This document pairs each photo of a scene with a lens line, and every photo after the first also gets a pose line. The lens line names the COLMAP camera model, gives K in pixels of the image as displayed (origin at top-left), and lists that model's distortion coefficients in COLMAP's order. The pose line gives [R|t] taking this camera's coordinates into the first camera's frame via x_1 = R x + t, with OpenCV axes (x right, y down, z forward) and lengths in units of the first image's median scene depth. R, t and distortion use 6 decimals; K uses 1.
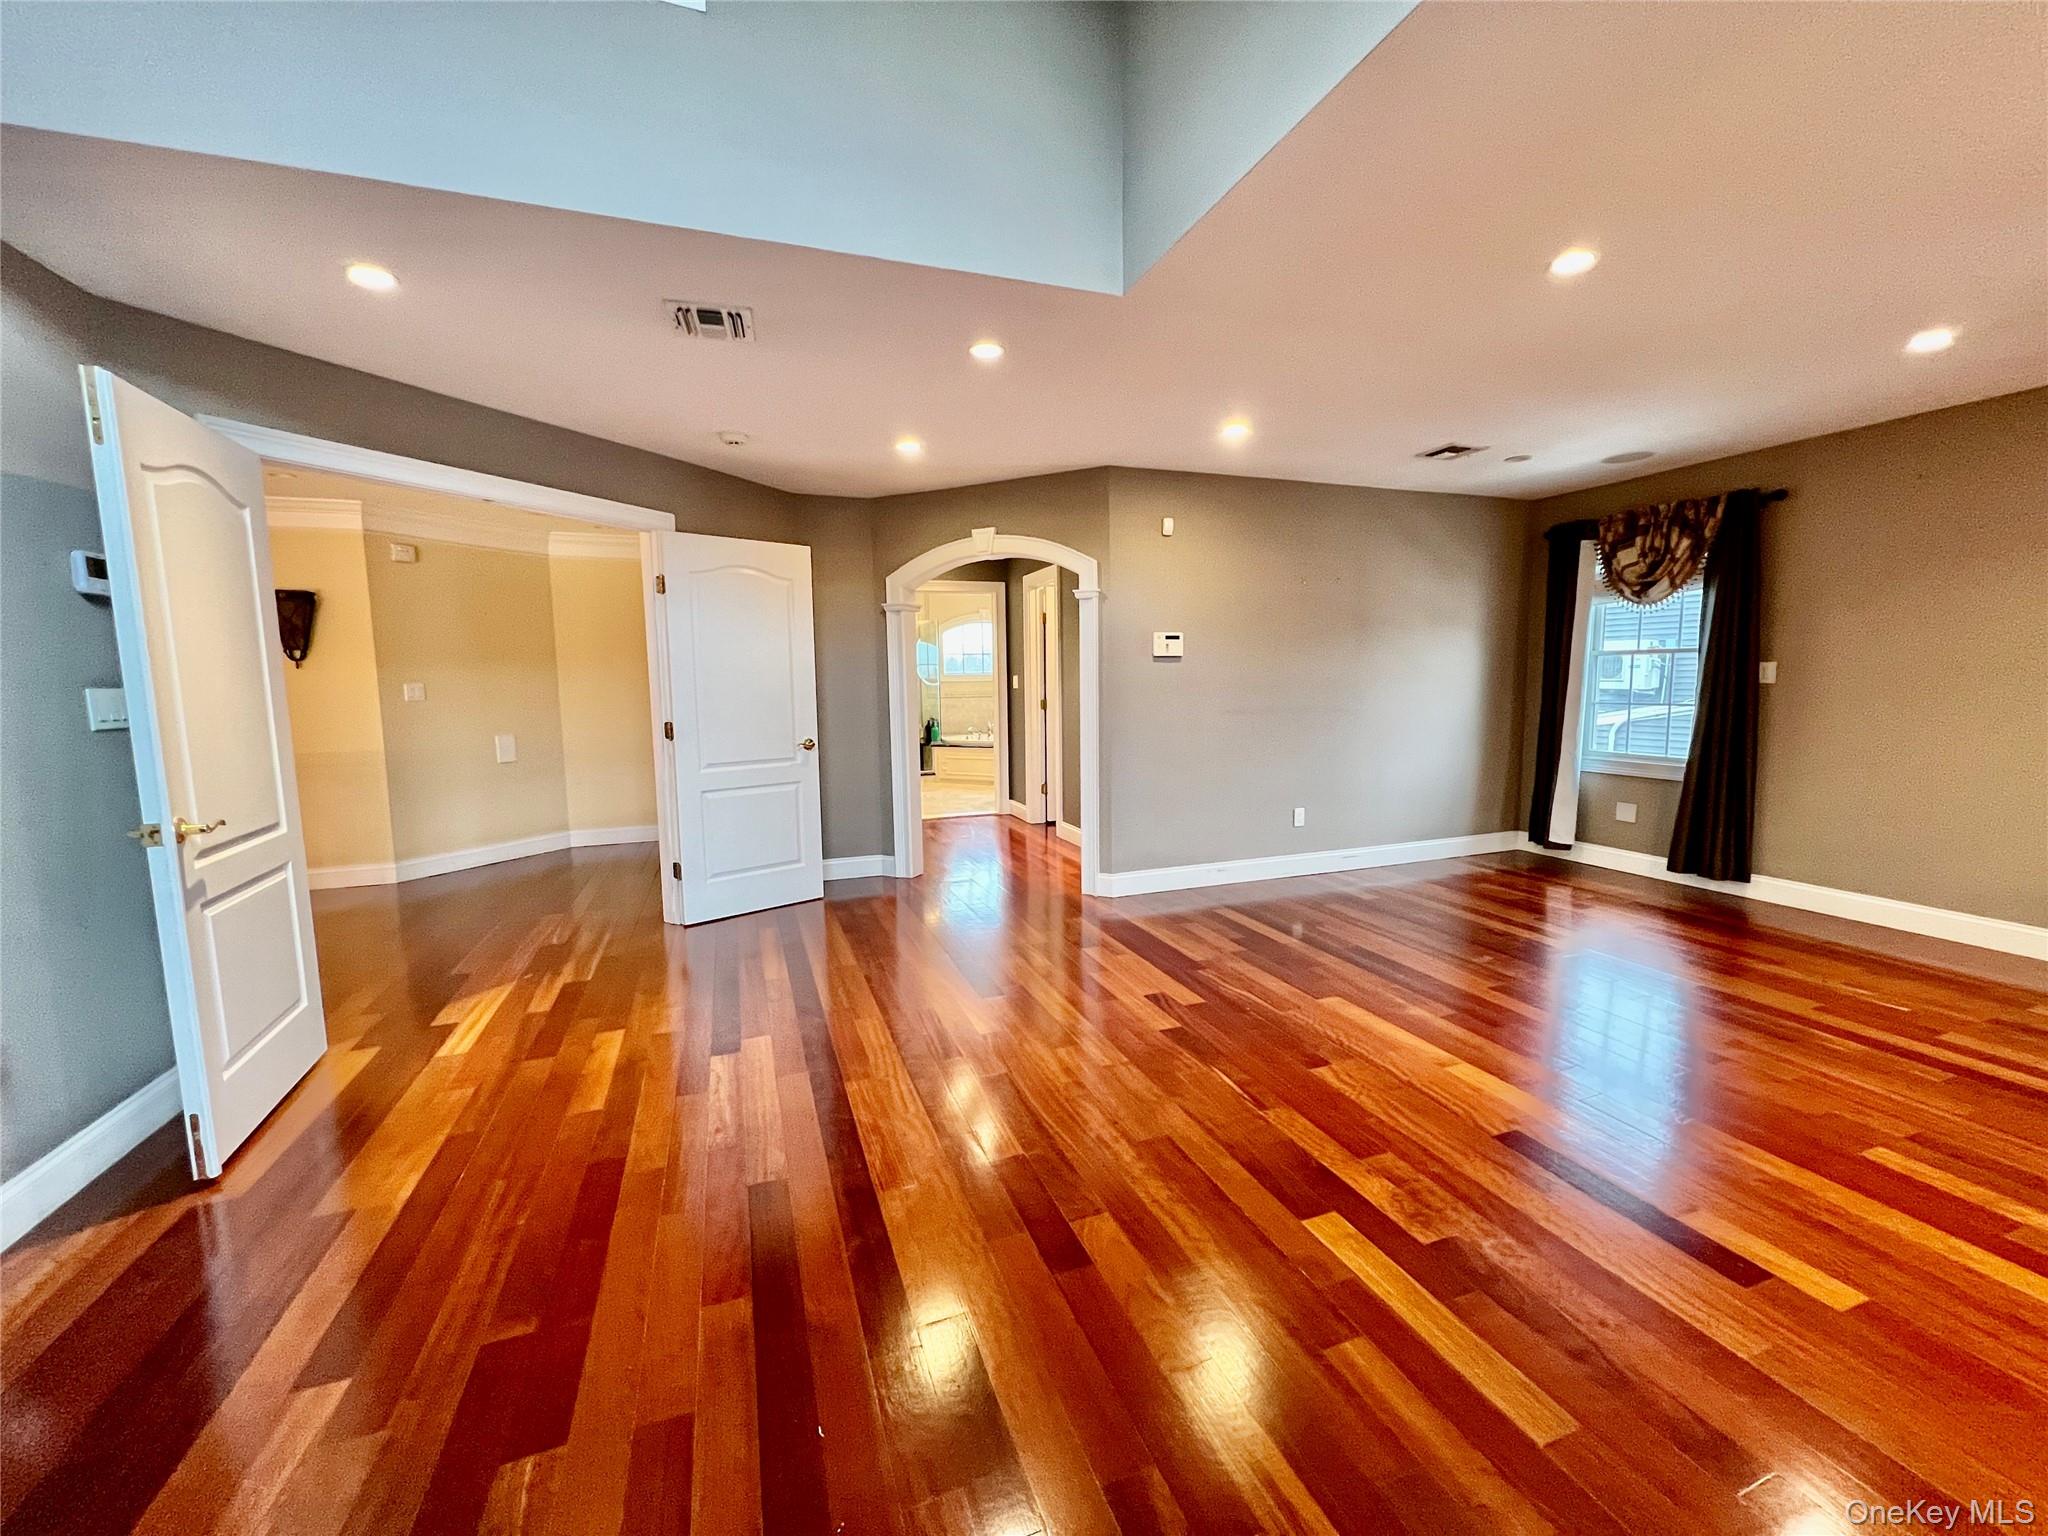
lens RADIAL K [[818.7, 0, 1033.0], [0, 818.7, 769.7], [0, 0, 1]] dist [-0.003357, -0.000074]
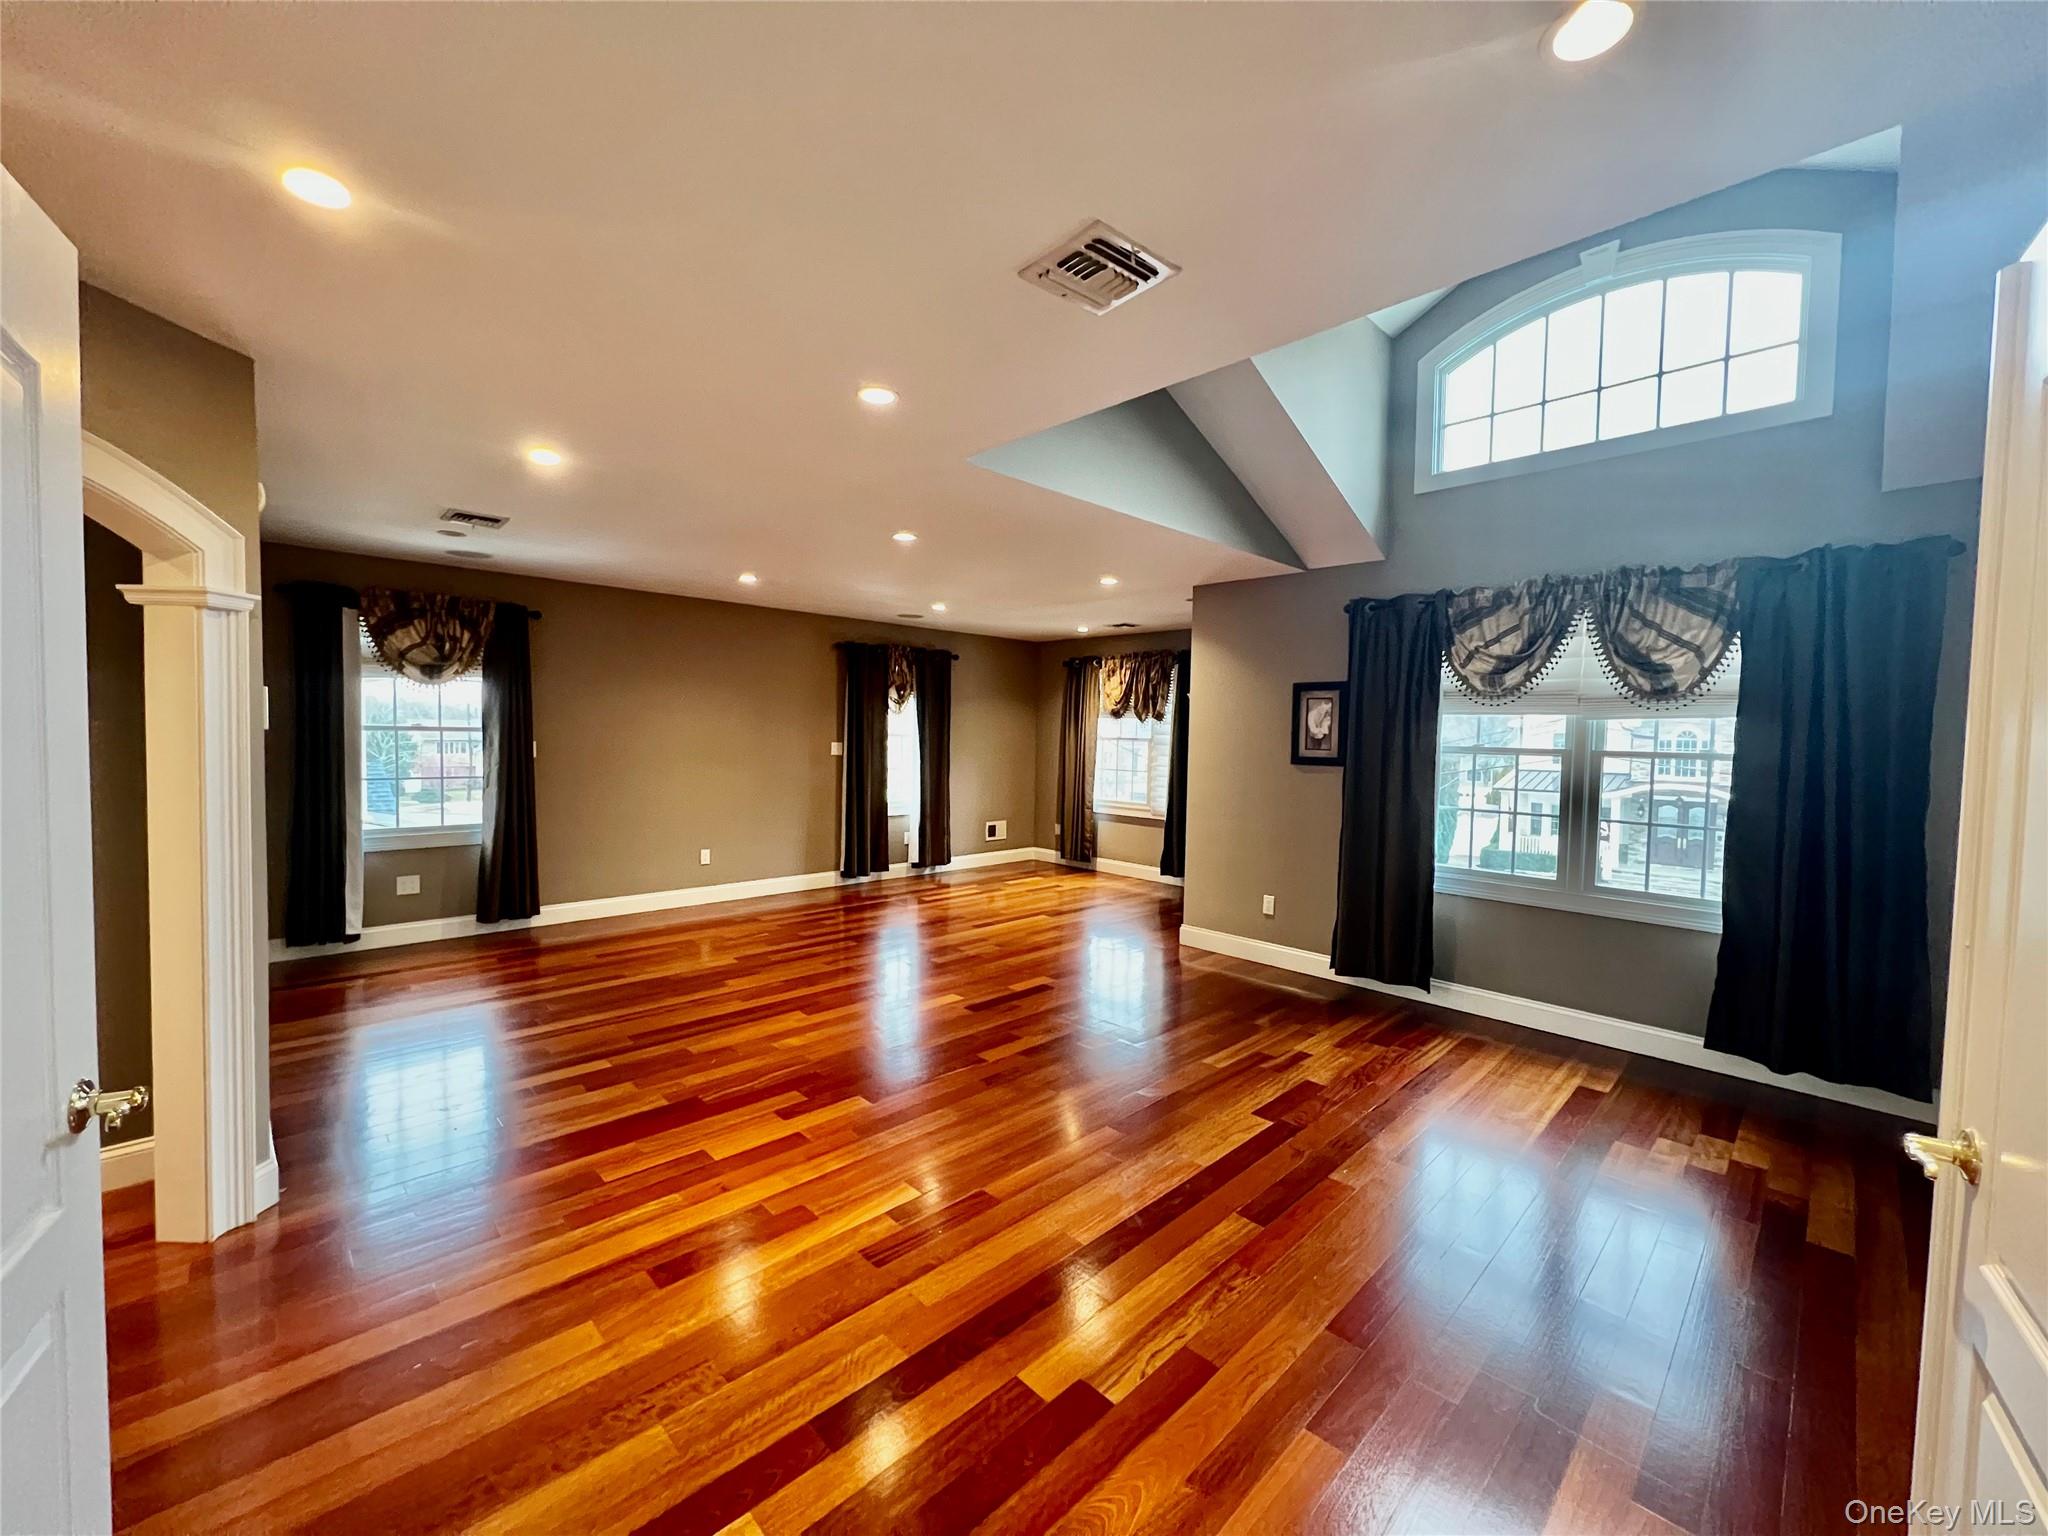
lens RADIAL K [[812.6, 0, 1031.8], [0, 812.6, 767.4], [0, 0, 1]] dist [-0.002084, 0.000204]
pose [[-0.414070, -0.031537, 0.909698, -0.516493], [0.087845, 0.993350, 0.074422, -0.102024], [-0.905996, 0.110728, -0.408546, 0.710852]]
